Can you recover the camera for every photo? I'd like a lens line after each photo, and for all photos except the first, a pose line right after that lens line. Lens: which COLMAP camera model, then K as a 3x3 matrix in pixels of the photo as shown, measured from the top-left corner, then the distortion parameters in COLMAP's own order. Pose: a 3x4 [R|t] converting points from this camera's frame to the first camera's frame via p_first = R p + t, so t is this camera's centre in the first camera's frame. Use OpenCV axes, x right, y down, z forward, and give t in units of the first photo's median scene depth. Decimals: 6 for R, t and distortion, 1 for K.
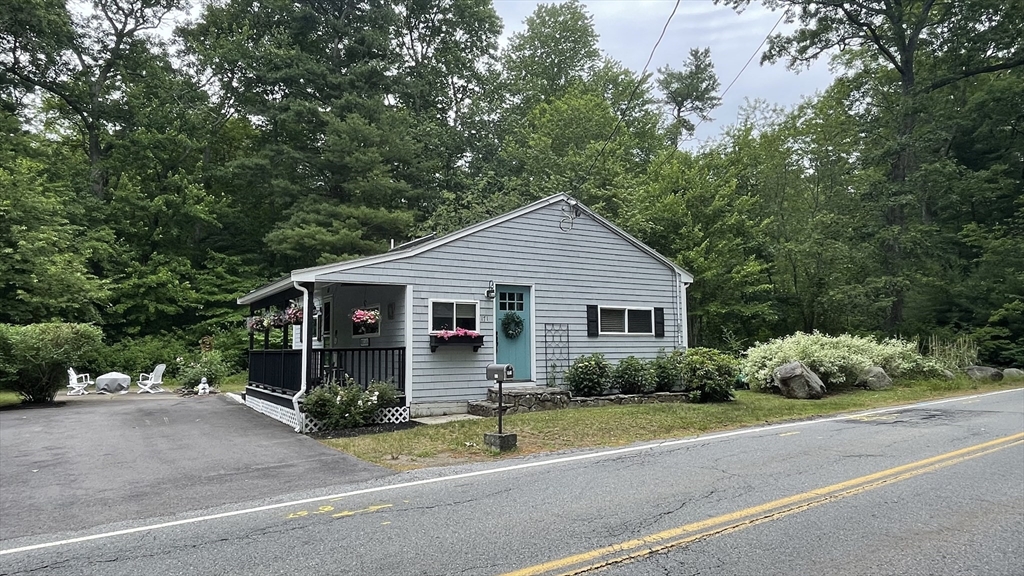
lens RADIAL K [[650.1, 0, 508.6], [0, 650.1, 293.1], [0, 0, 1]] dist [-0.000698, -0.005035]
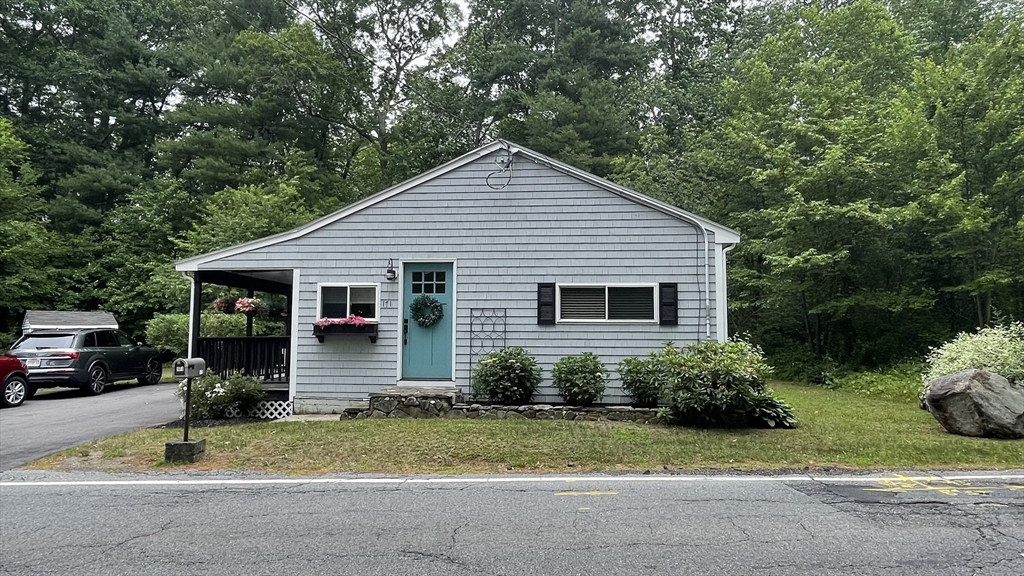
lens RADIAL K [[650.1, 0, 508.6], [0, 650.1, 293.1], [0, 0, 1]] dist [-0.000698, -0.005035]
pose [[0.813861, -0.028370, -0.580366, 0.576591], [0.039638, 0.999191, 0.006742, 0.025333], [0.579705, -0.028492, 0.814328, 0.396243]]
